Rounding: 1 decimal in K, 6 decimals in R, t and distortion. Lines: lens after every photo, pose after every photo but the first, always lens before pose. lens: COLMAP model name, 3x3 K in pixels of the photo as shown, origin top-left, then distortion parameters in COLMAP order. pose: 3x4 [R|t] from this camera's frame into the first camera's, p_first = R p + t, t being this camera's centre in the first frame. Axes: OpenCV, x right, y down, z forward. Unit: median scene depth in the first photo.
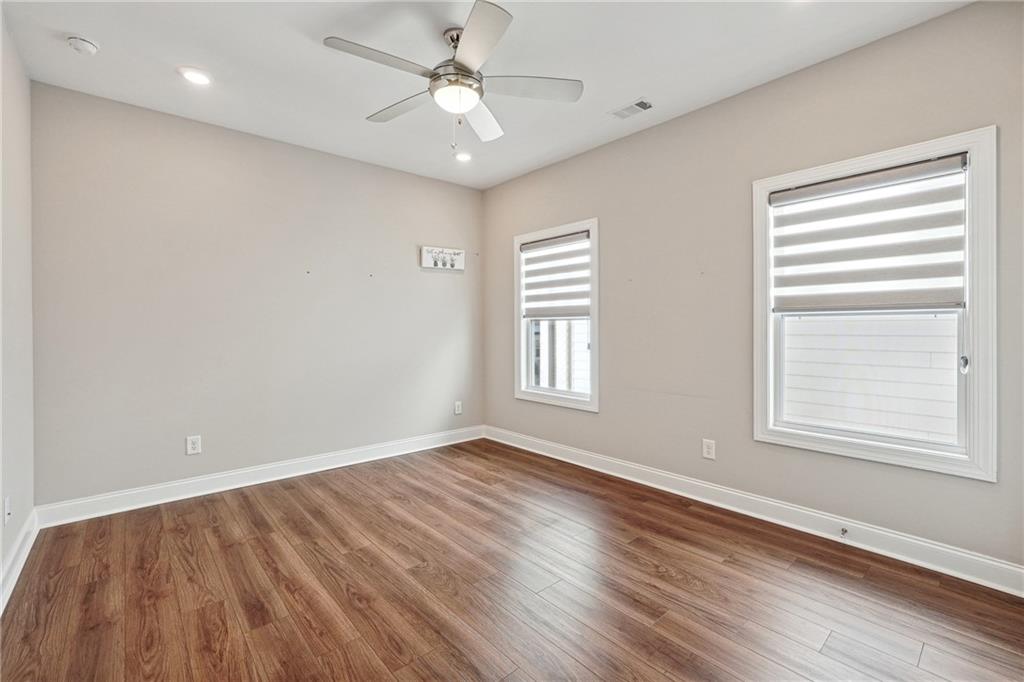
lens RADIAL K [[448.6, 0, 503.2], [0, 448.6, 342.6], [0, 0, 1]] dist [-0.002402, 0.000042]
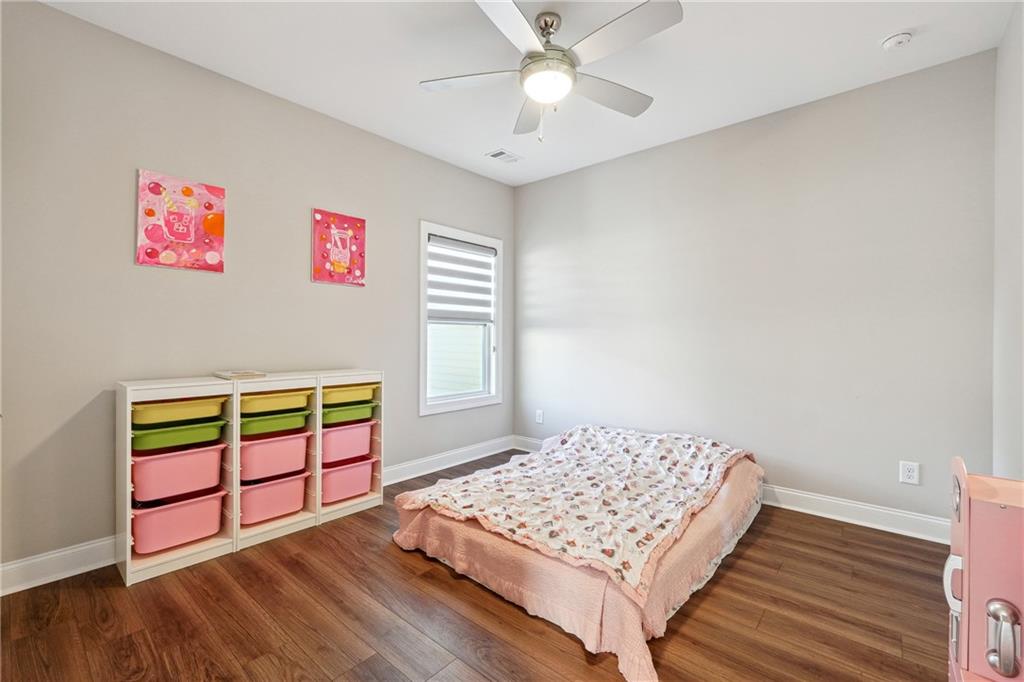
lens RADIAL K [[448.6, 0, 503.2], [0, 448.6, 342.6], [0, 0, 1]] dist [-0.002402, 0.000042]
pose [[-0.137135, -0.027510, 0.990170, -0.889240], [0.006821, 0.999564, 0.028716, -0.038389], [-0.990529, 0.010692, -0.136888, 1.045738]]
